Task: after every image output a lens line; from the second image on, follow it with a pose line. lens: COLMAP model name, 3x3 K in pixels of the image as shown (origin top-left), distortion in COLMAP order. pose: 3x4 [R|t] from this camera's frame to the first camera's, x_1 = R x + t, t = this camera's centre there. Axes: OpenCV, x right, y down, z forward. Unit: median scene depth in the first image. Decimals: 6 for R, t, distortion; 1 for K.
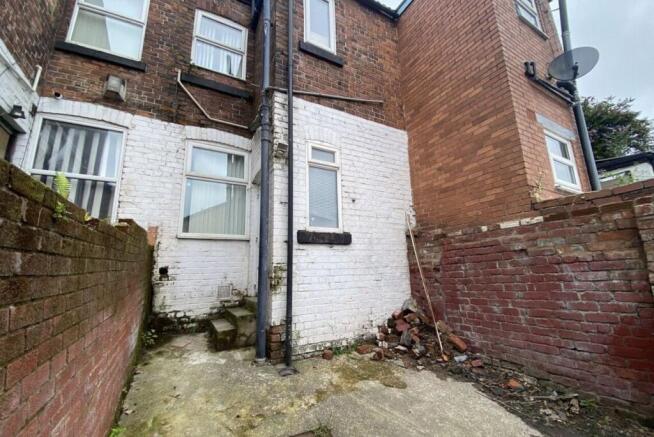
lens RADIAL K [[255.9, 0, 327.0], [0, 255.9, 218.5], [0, 0, 1]] dist [-0.039392, -0.000181]
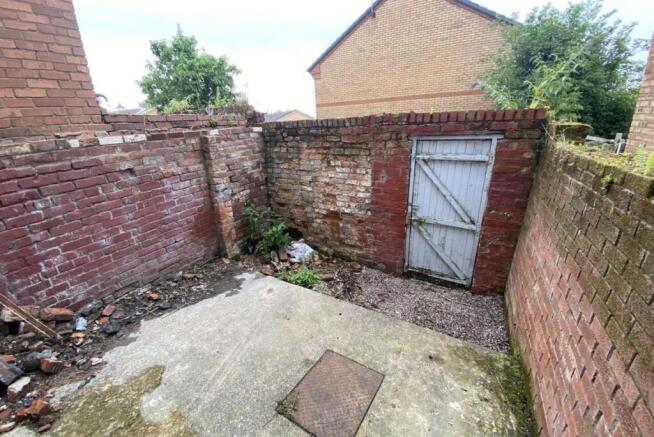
lens RADIAL K [[255.9, 0, 327.0], [0, 255.9, 218.5], [0, 0, 1]] dist [-0.039392, -0.000181]
pose [[-0.556119, -0.246036, 0.793850, -0.430197], [-0.121106, 0.968971, 0.215472, 0.012771], [-0.822232, 0.023688, -0.568659, 0.936880]]
